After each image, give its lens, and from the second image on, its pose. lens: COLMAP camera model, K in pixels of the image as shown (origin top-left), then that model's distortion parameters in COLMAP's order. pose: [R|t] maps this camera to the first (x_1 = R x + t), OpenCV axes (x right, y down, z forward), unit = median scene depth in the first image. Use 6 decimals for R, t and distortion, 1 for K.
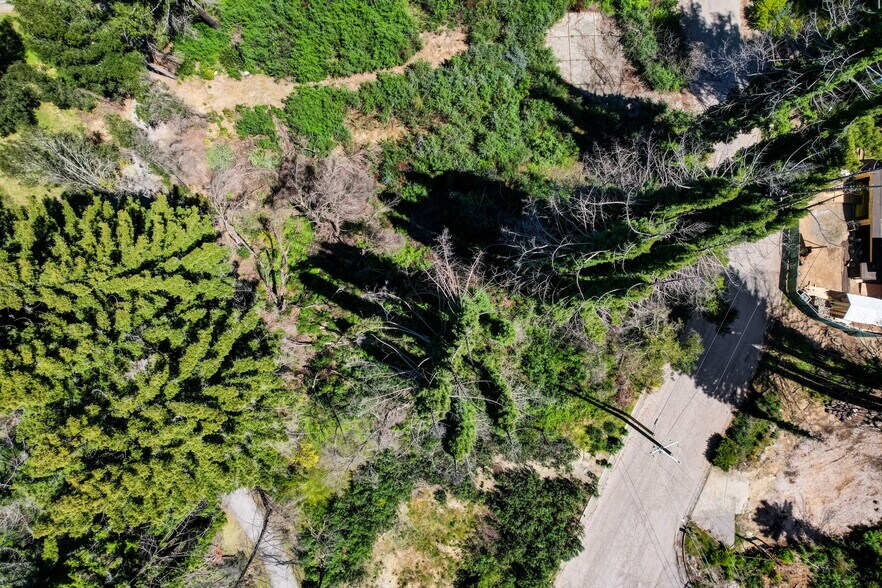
lens RADIAL K [[564.5, 0, 443.7], [0, 564.5, 296.3], [0, 0, 1]] dist [-0.080152, 0.071739]
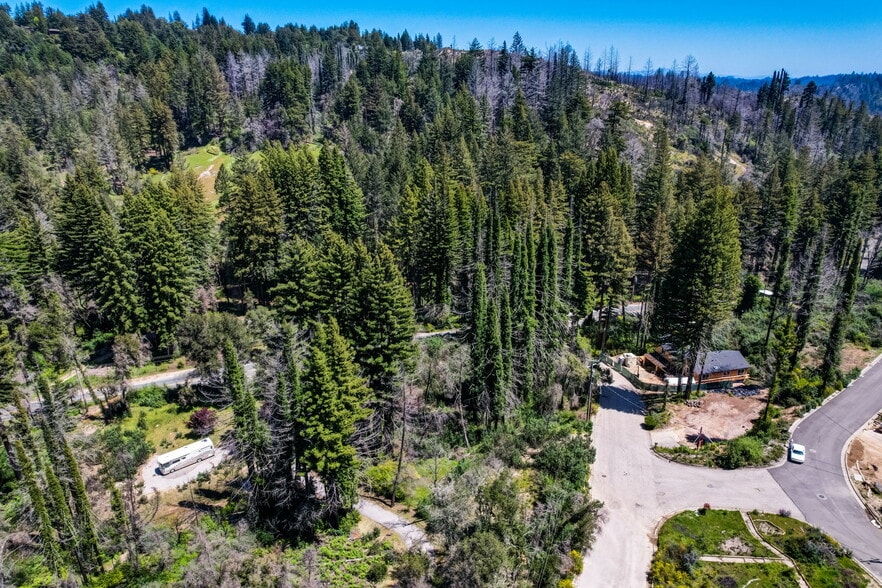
lens RADIAL K [[564.5, 0, 442.6], [0, 564.5, 294.4], [0, 0, 1]] dist [-0.080152, 0.071739]
pose [[0.977569, -0.077654, 0.195778, -0.436494], [0.210394, 0.317327, -0.924683, 1.599445], [0.009679, 0.945131, 0.326547, 0.030468]]
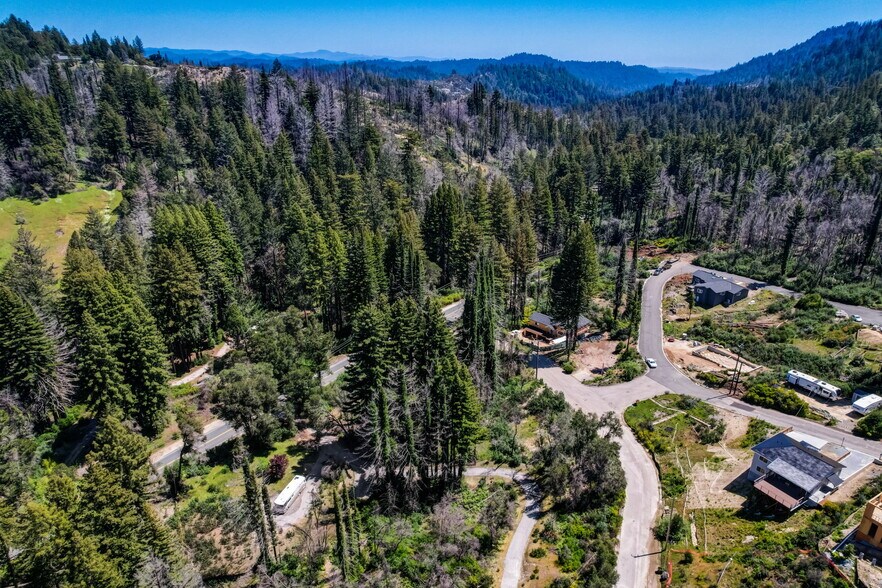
lens RADIAL K [[564.5, 0, 440.3], [0, 564.5, 291.6], [0, 0, 1]] dist [-0.080152, 0.071739]
pose [[0.725015, -0.260530, 0.637556, -1.663366], [0.688409, 0.245724, -0.682432, 1.657074], [0.021132, 0.933672, 0.357505, -0.415053]]
